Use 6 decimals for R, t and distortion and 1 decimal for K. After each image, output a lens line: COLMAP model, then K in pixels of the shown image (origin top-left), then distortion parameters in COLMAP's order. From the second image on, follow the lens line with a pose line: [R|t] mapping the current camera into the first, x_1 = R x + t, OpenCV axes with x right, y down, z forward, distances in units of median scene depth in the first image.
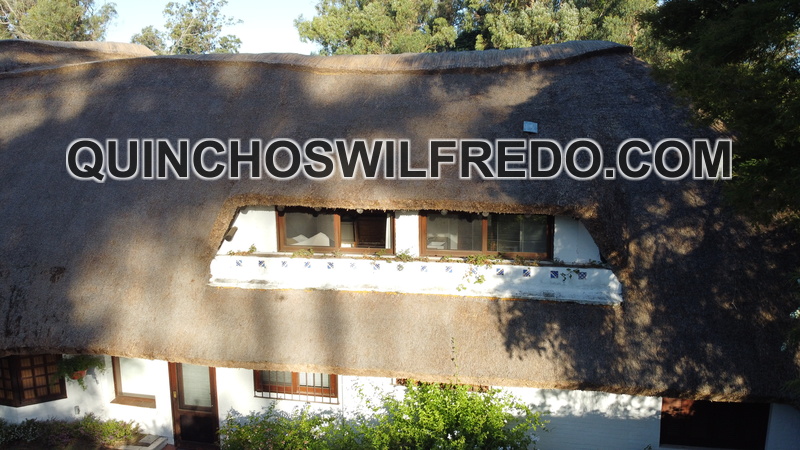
lens RADIAL K [[587.8, 0, 402.3], [0, 587.8, 216.5], [0, 0, 1]] dist [0.124518, -0.288762]
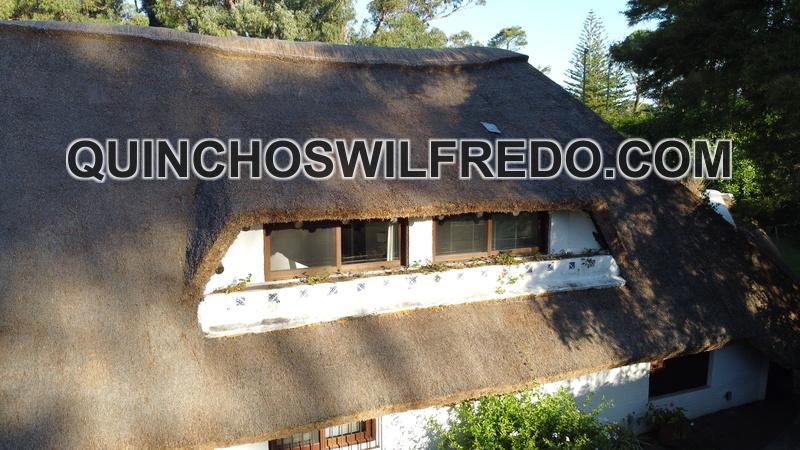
lens RADIAL K [[587.8, 0, 402.3], [0, 587.8, 216.5], [0, 0, 1]] dist [0.124518, -0.288762]
pose [[0.825641, -0.071874, 0.559598, -0.577574], [0.073300, 0.997111, 0.019921, -0.032840], [-0.559413, 0.024571, 0.828525, 0.279434]]
